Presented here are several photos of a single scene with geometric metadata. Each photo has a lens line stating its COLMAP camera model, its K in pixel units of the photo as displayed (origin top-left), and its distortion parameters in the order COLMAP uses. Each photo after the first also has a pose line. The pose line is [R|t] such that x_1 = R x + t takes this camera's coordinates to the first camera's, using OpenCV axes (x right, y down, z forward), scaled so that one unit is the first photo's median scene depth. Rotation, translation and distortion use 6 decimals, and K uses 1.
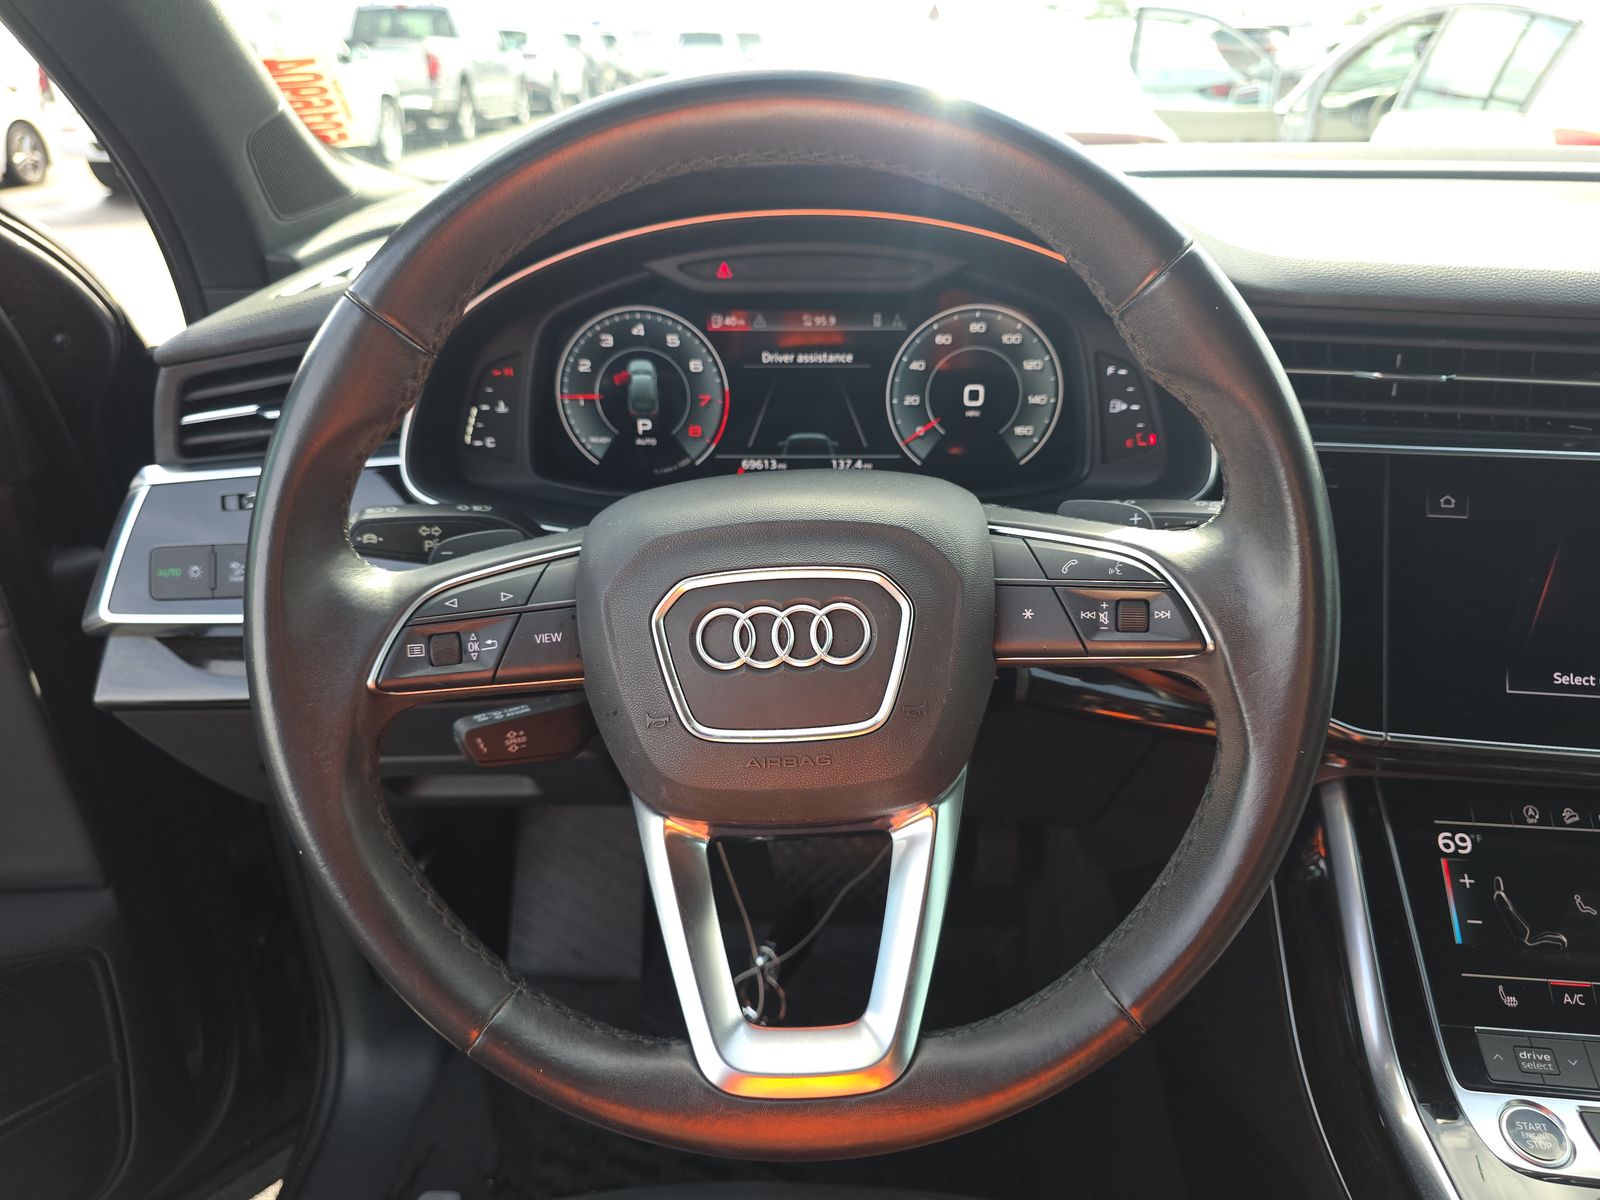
lens RADIAL K [[1034.3, 0, 800.0], [0, 1034.3, 600.0], [0, 0, 1]] dist [0.003798, -0.034660]
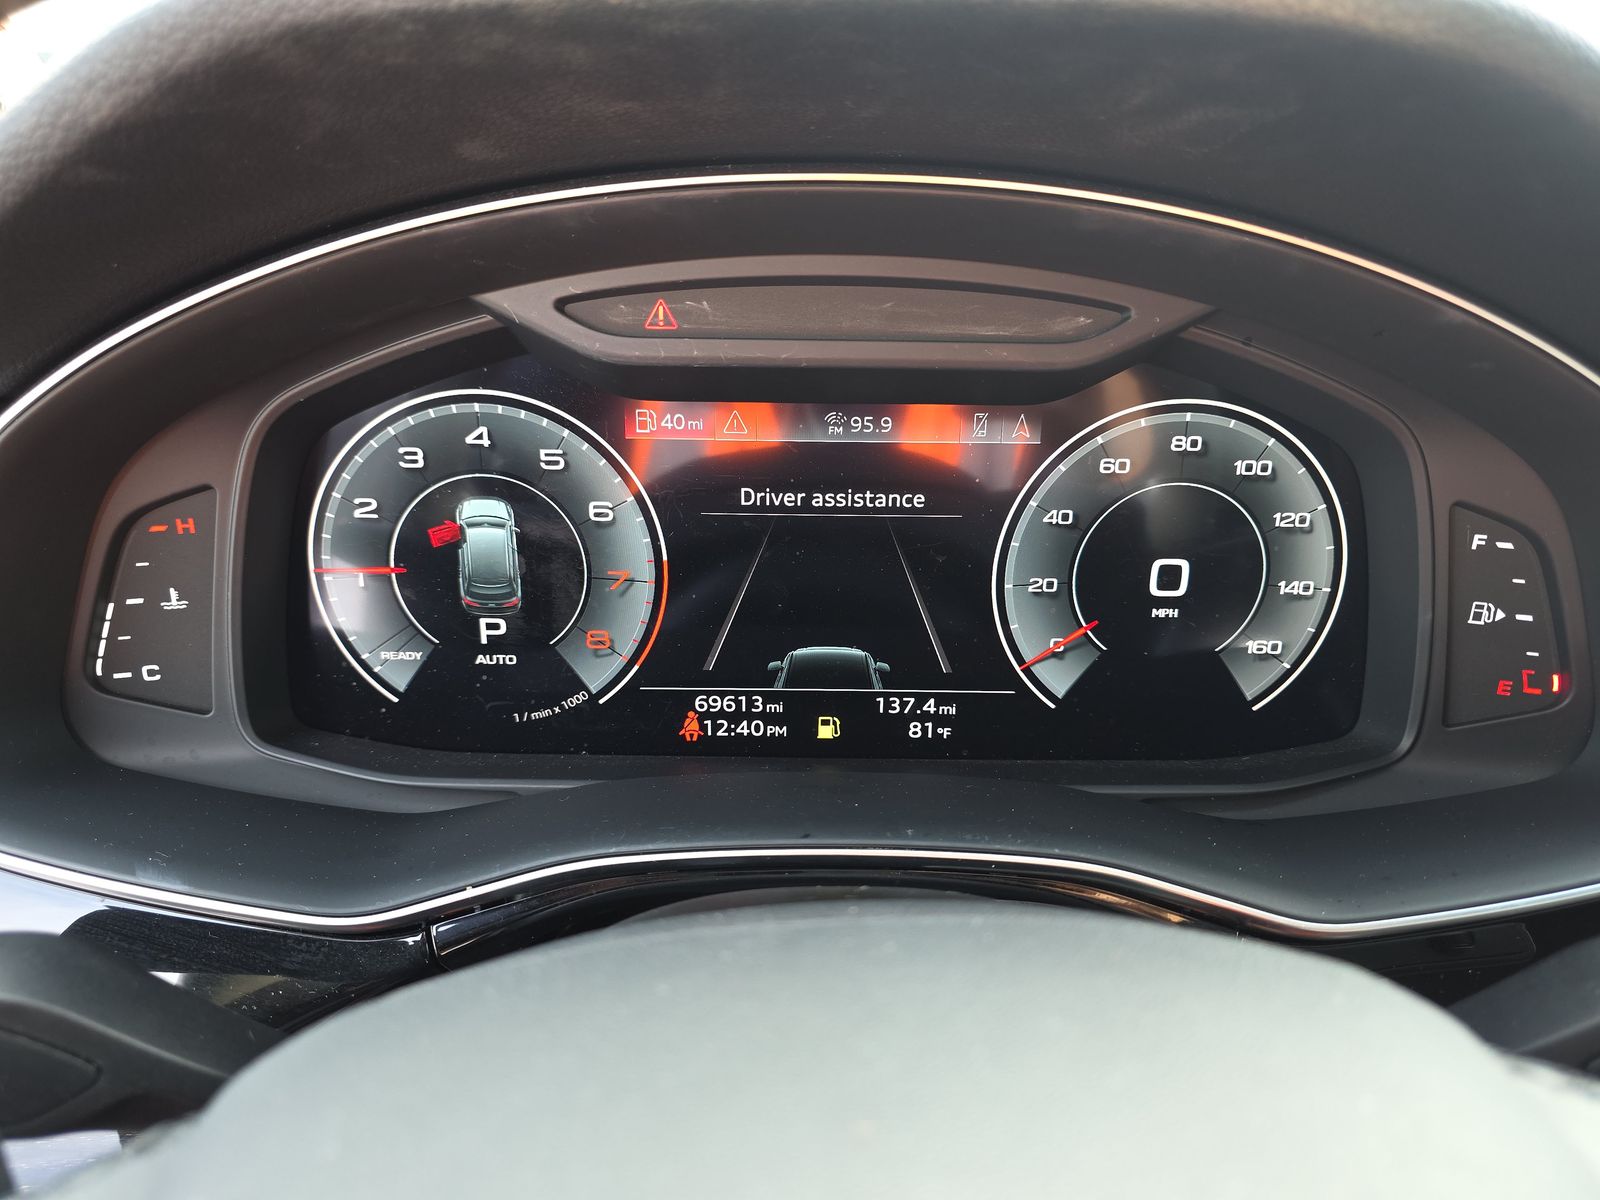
lens RADIAL K [[1034.3, 0, 800.0], [0, 1034.3, 600.0], [0, 0, 1]] dist [0.003798, -0.034660]
pose [[0.997806, 0.002847, 0.066150, -0.040390], [0.000504, 0.998719, -0.050597, -0.164553], [-0.066209, 0.050519, 0.996526, 0.529146]]
